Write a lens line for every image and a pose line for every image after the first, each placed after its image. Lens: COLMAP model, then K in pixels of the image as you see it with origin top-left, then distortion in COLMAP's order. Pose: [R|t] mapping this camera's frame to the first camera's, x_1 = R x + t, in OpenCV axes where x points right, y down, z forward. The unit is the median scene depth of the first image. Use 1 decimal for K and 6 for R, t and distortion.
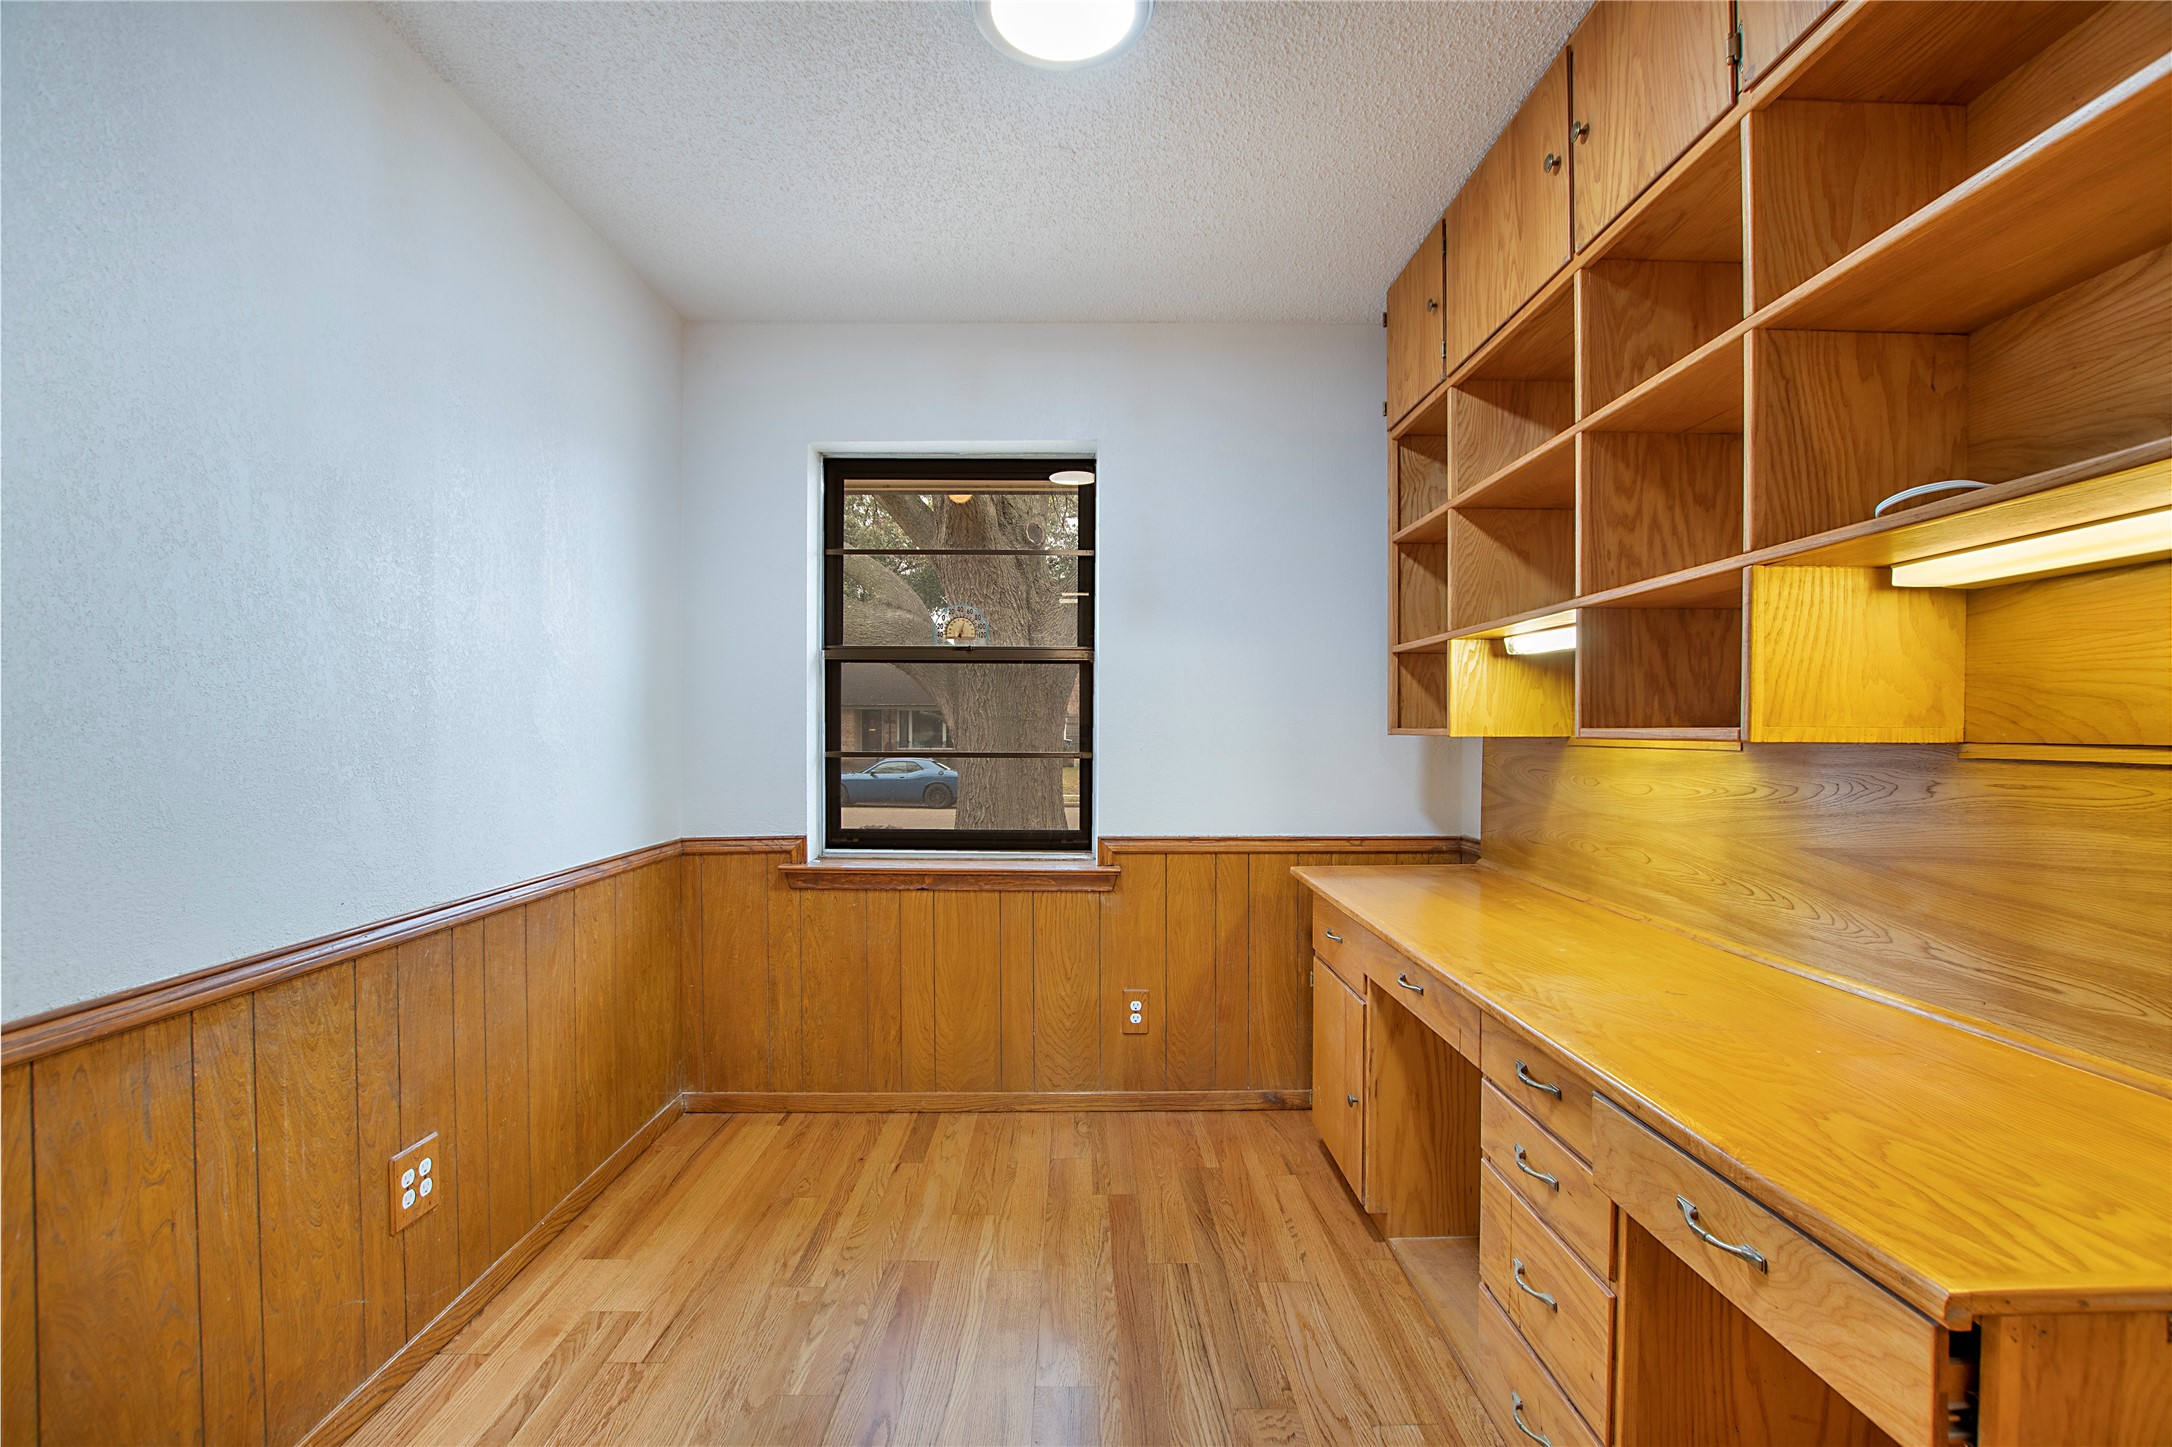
lens RADIAL K [[971.2, 0, 1093.6], [0, 971.2, 726.7], [0, 0, 1]] dist [-0.032306, 0.003943]
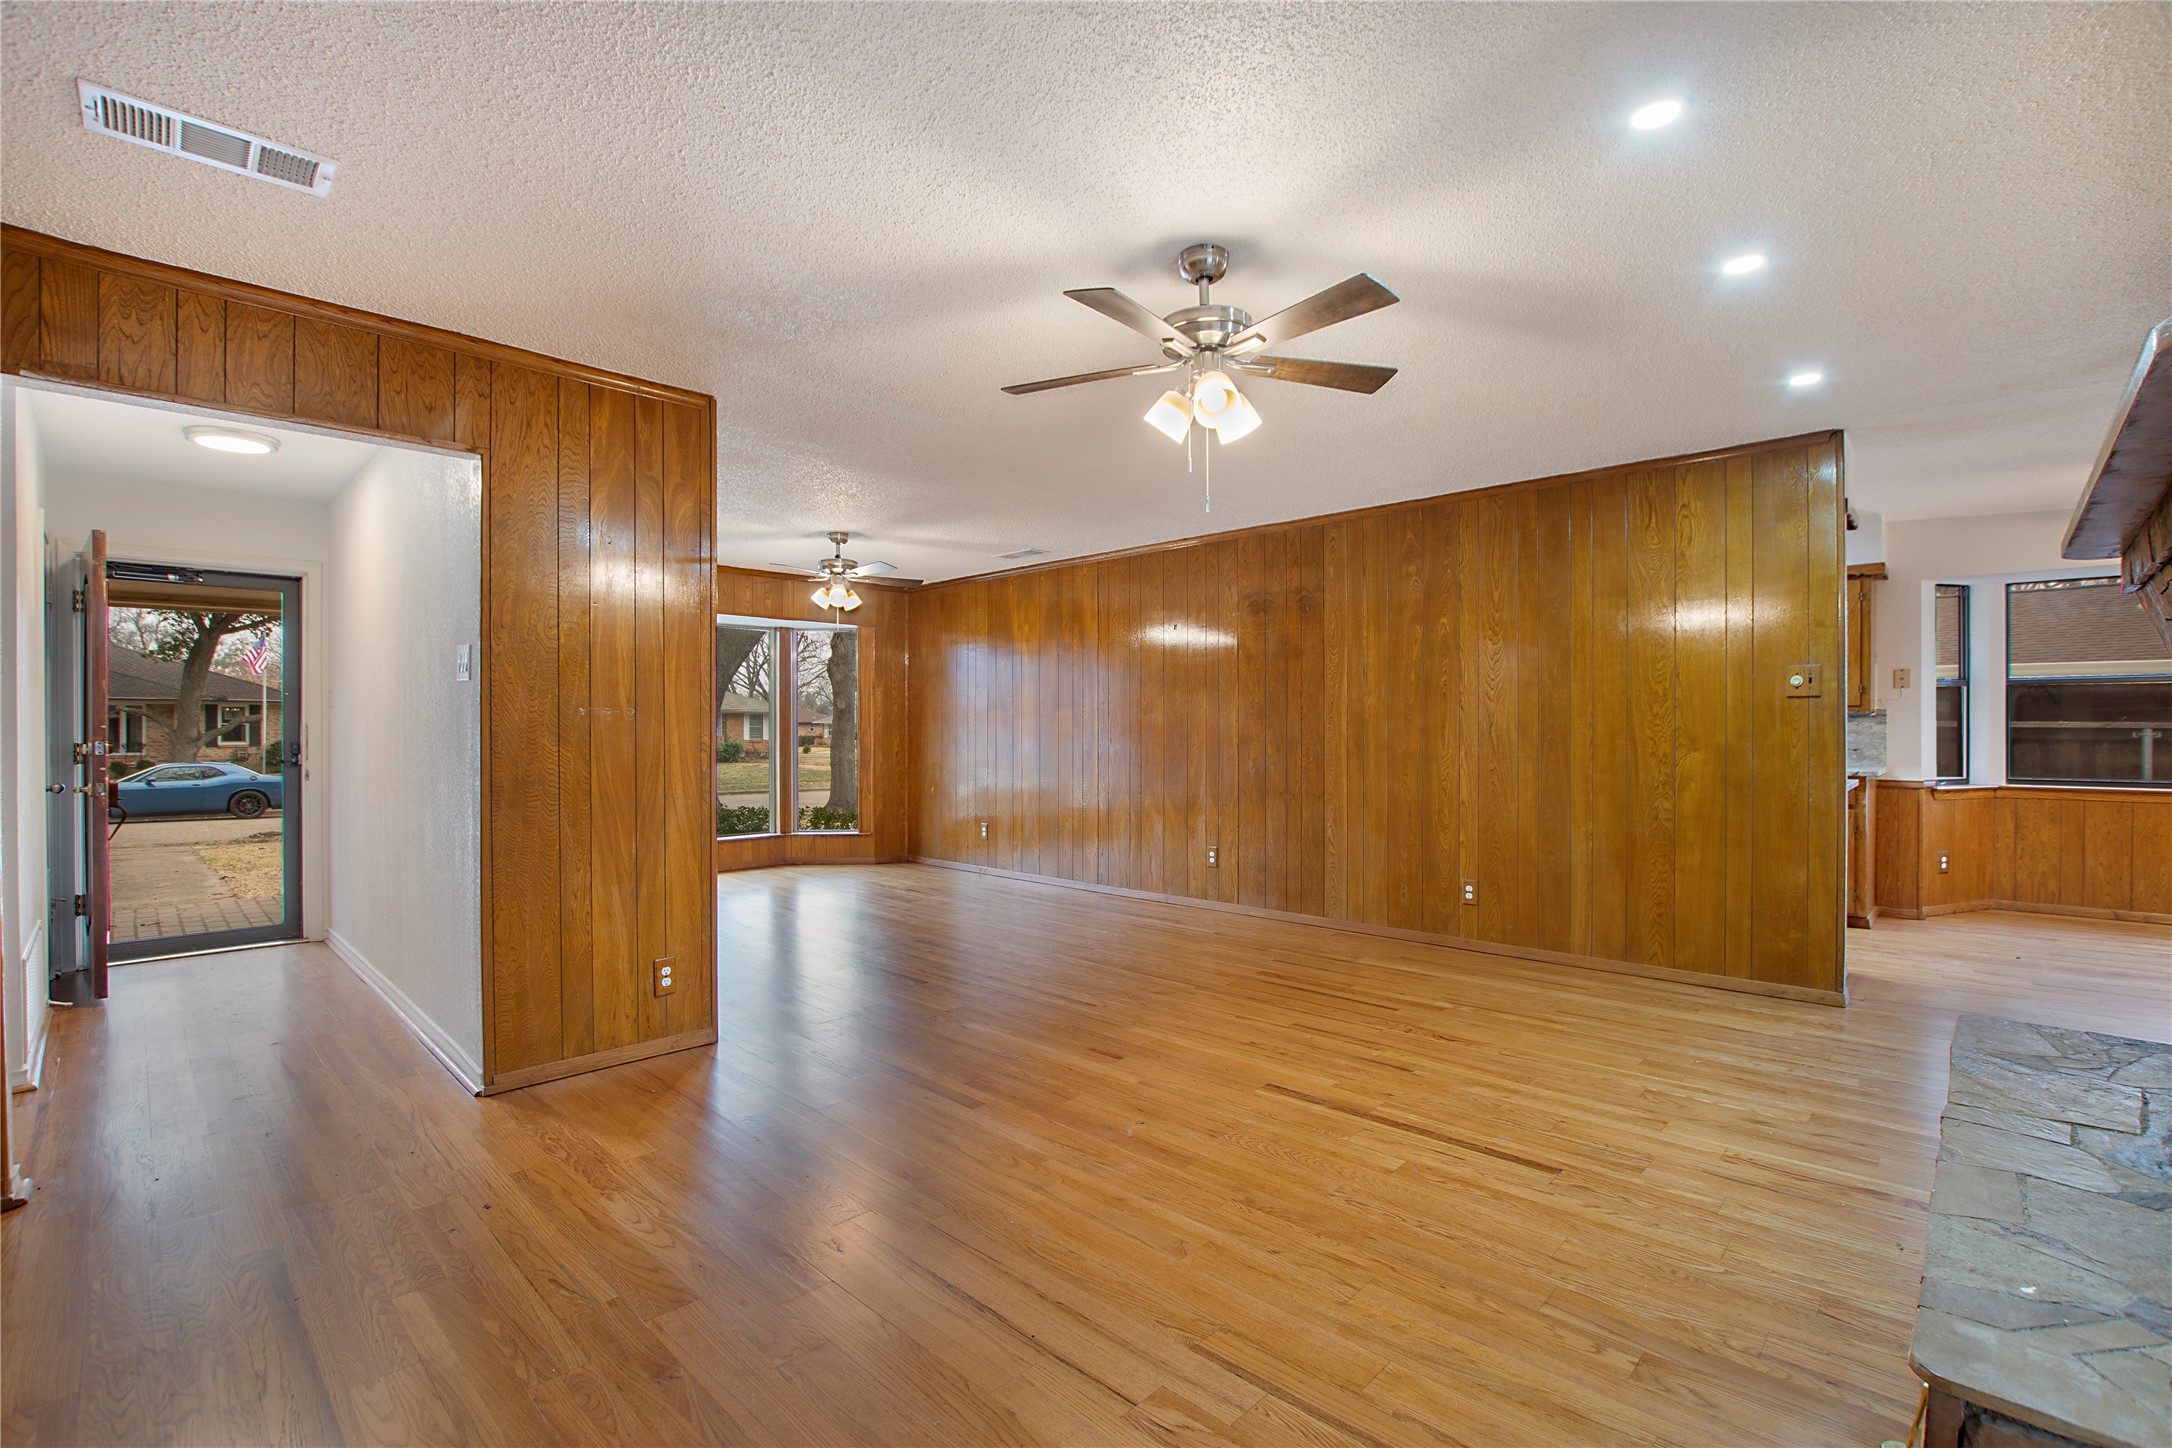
lens RADIAL K [[971.2, 0, 1077.0], [0, 971.2, 732.7], [0, 0, 1]] dist [-0.032306, 0.003943]
pose [[0.703649, -0.002330, 0.710544, -2.143497], [-0.002271, 0.999982, 0.005528, -0.006104], [-0.710544, -0.005504, 0.703631, -1.412738]]
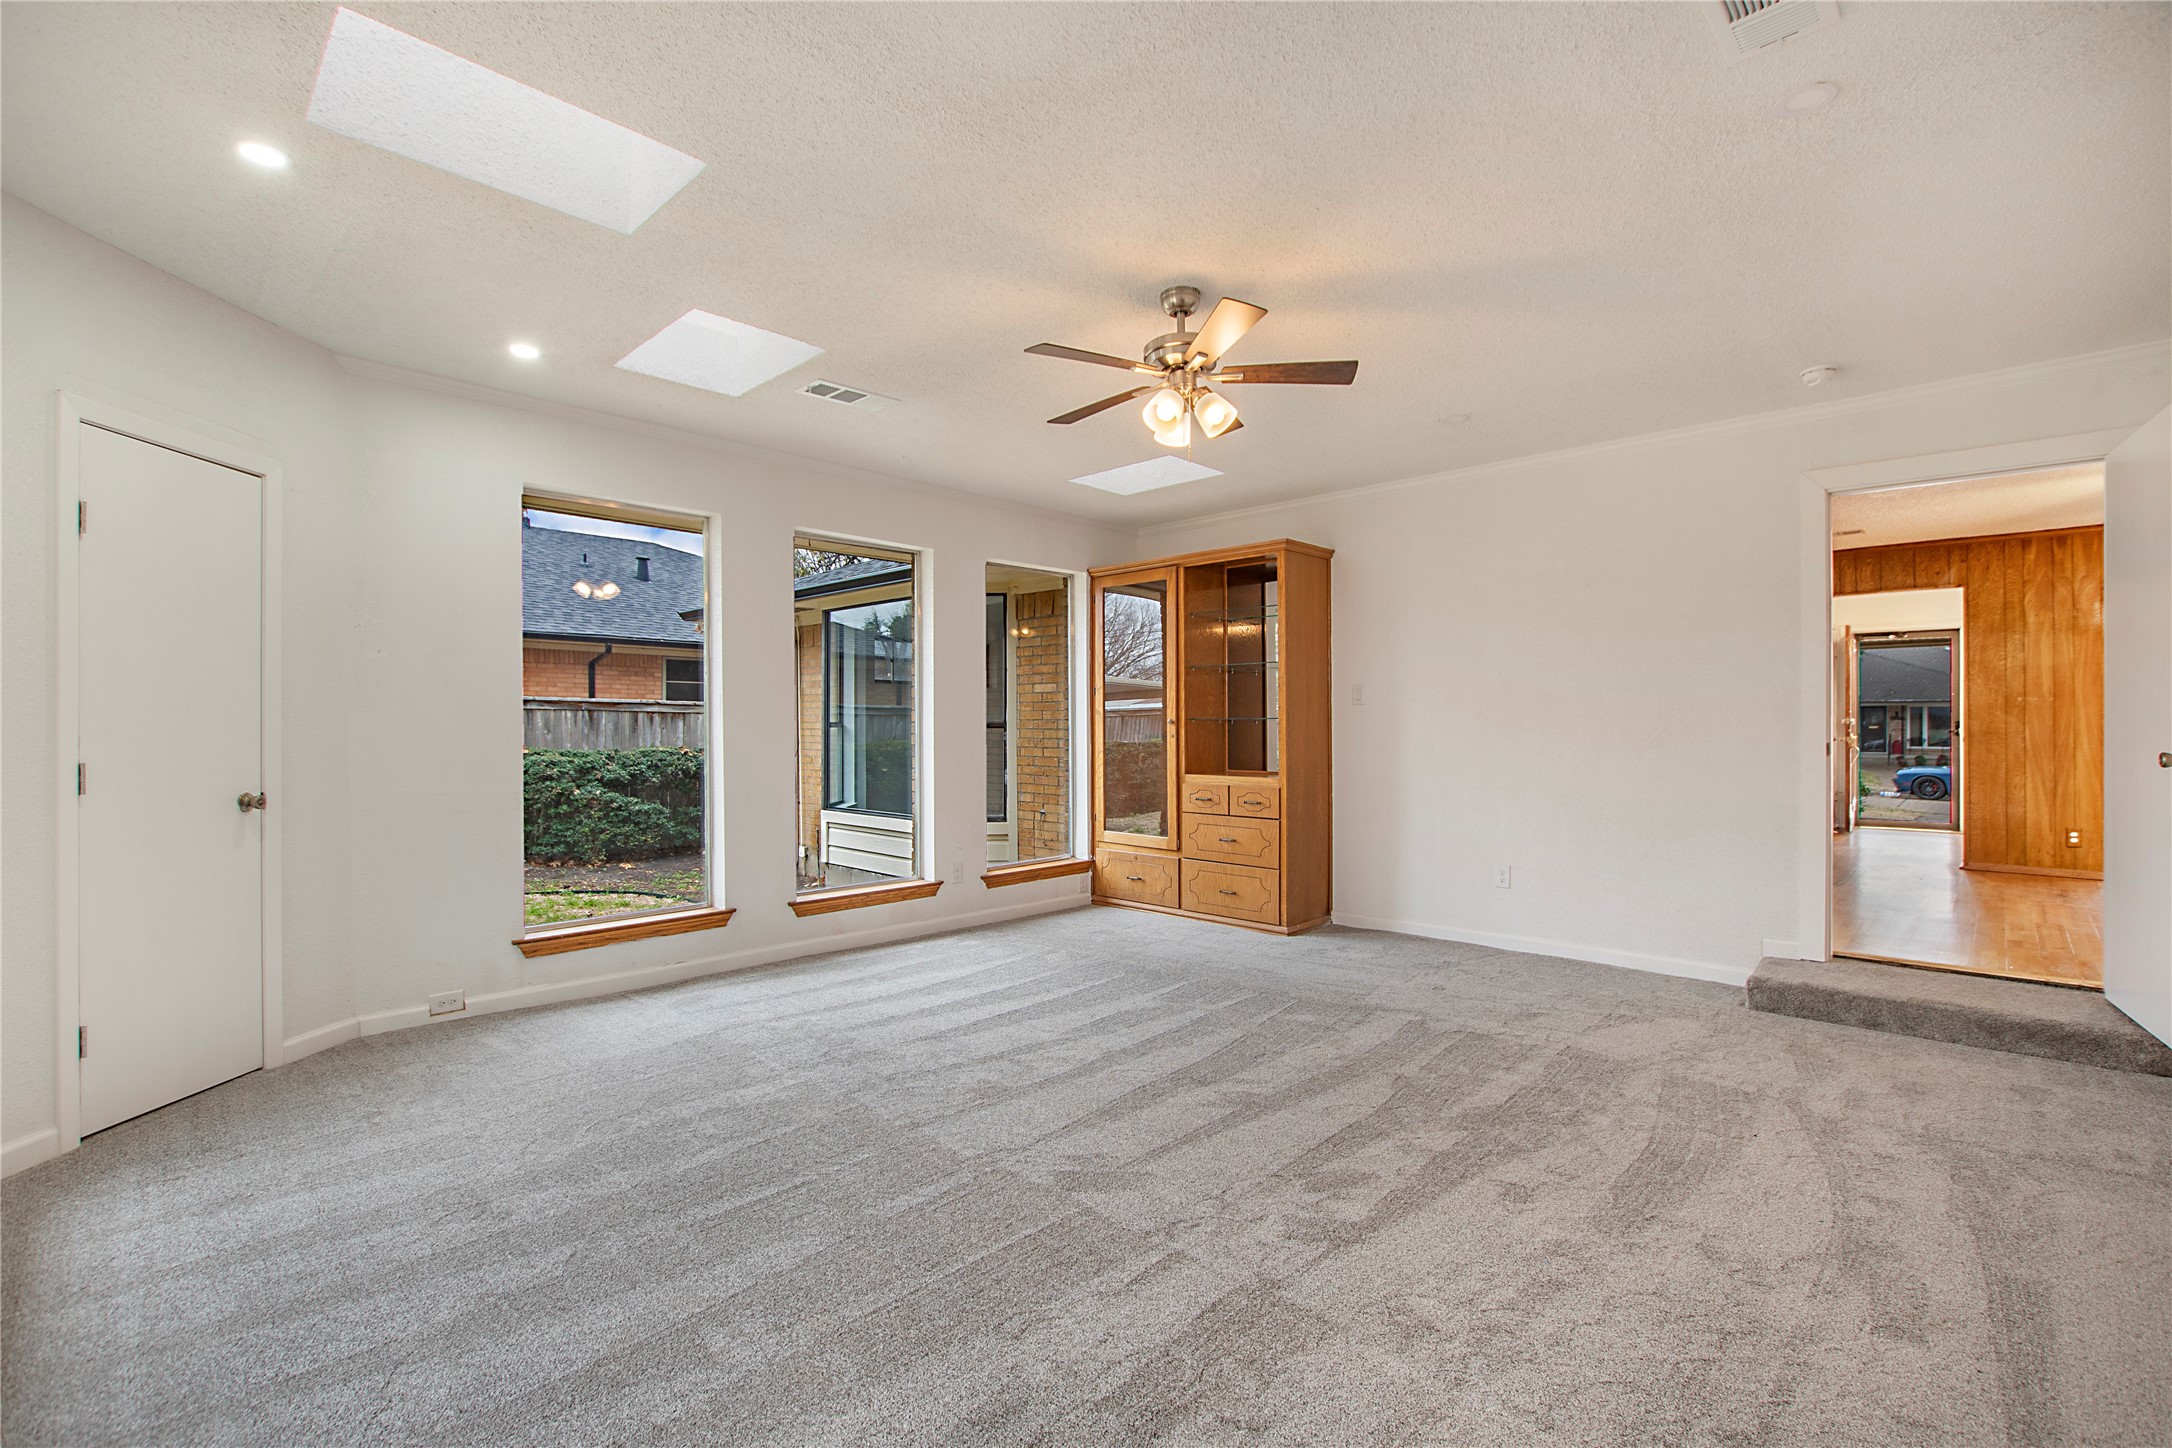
lens RADIAL K [[971.2, 0, 1100.7], [0, 971.2, 718.1], [0, 0, 1]] dist [-0.032306, 0.003943]
pose [[0.714409, -0.000957, -0.699728, -1.741010], [-0.004315, 0.999974, -0.005773, 0.045691], [0.699715, 0.007144, 0.714386, -3.392937]]
